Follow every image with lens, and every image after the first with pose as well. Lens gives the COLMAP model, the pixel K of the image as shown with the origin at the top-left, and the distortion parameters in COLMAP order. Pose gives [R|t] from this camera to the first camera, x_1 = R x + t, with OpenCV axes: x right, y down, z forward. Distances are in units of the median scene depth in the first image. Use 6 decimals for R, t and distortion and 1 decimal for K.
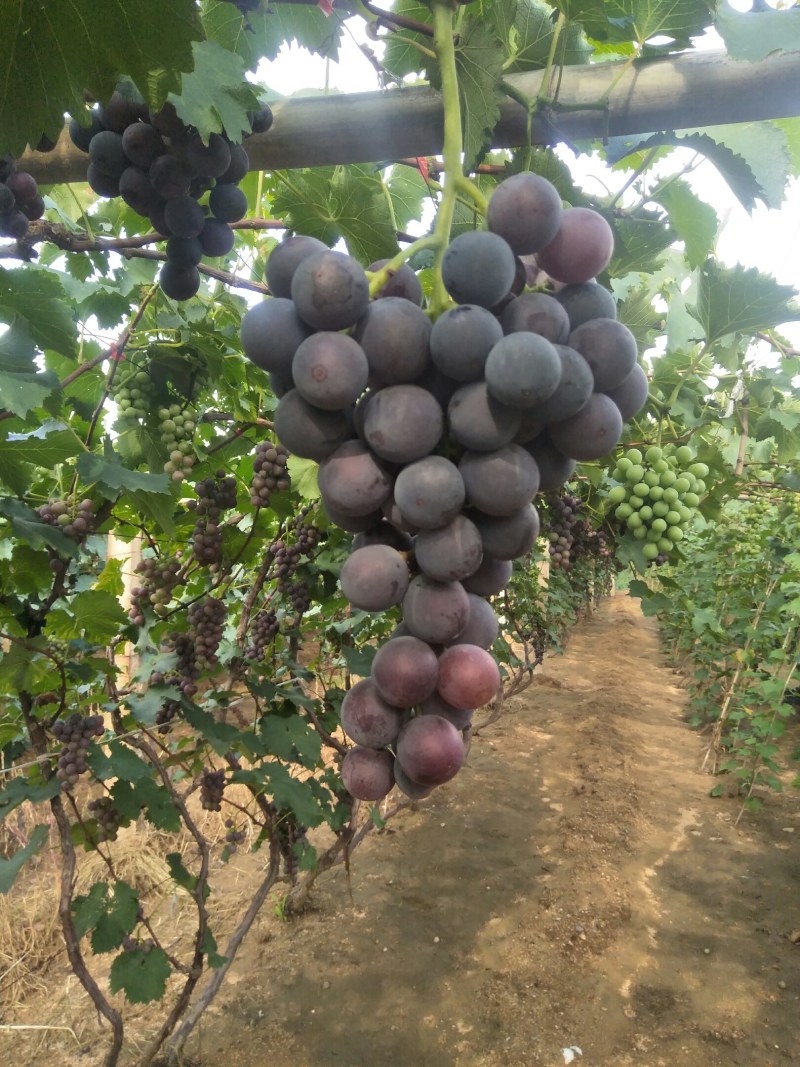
lens RADIAL K [[808.2, 0, 400.0], [0, 808.2, 533.5], [0, 0, 1]] dist [-0.002184, -0.000438]
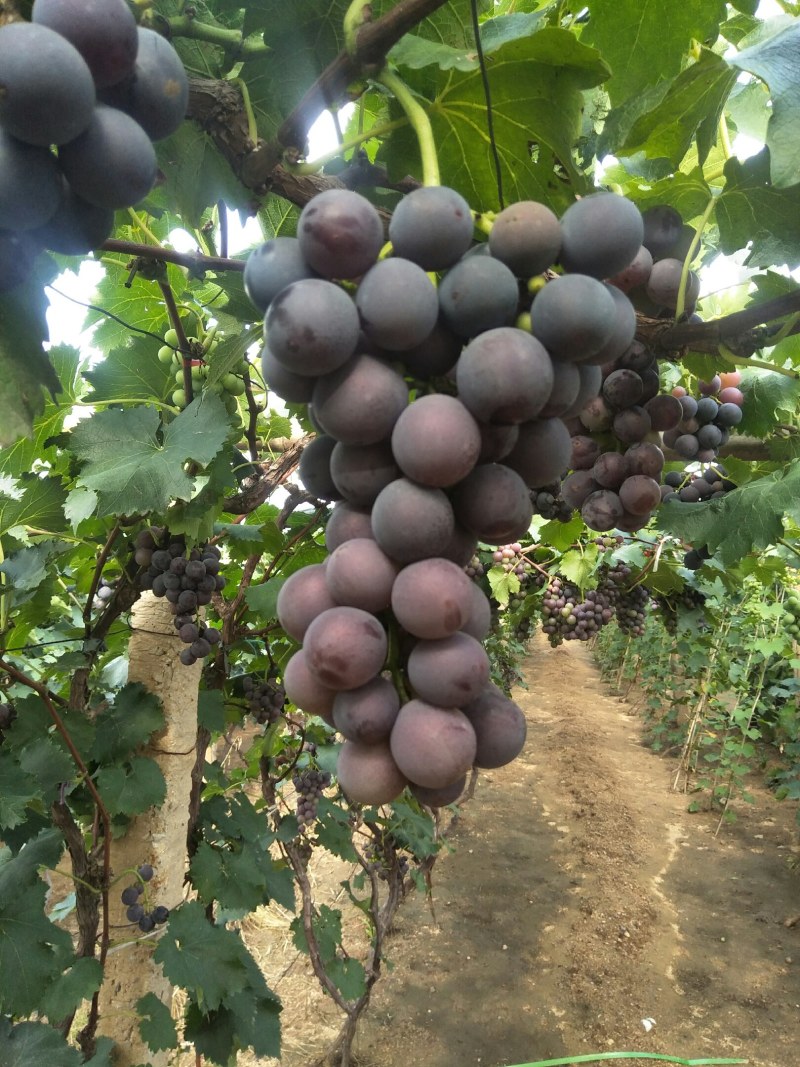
lens RADIAL K [[808.2, 0, 400.0], [0, 808.2, 533.5], [0, 0, 1]] dist [-0.002184, -0.000438]
pose [[0.993340, -0.020431, 0.113393, -0.175179], [0.024937, 0.998949, -0.038467, -0.044726], [-0.112488, 0.041039, 0.992805, -0.135604]]
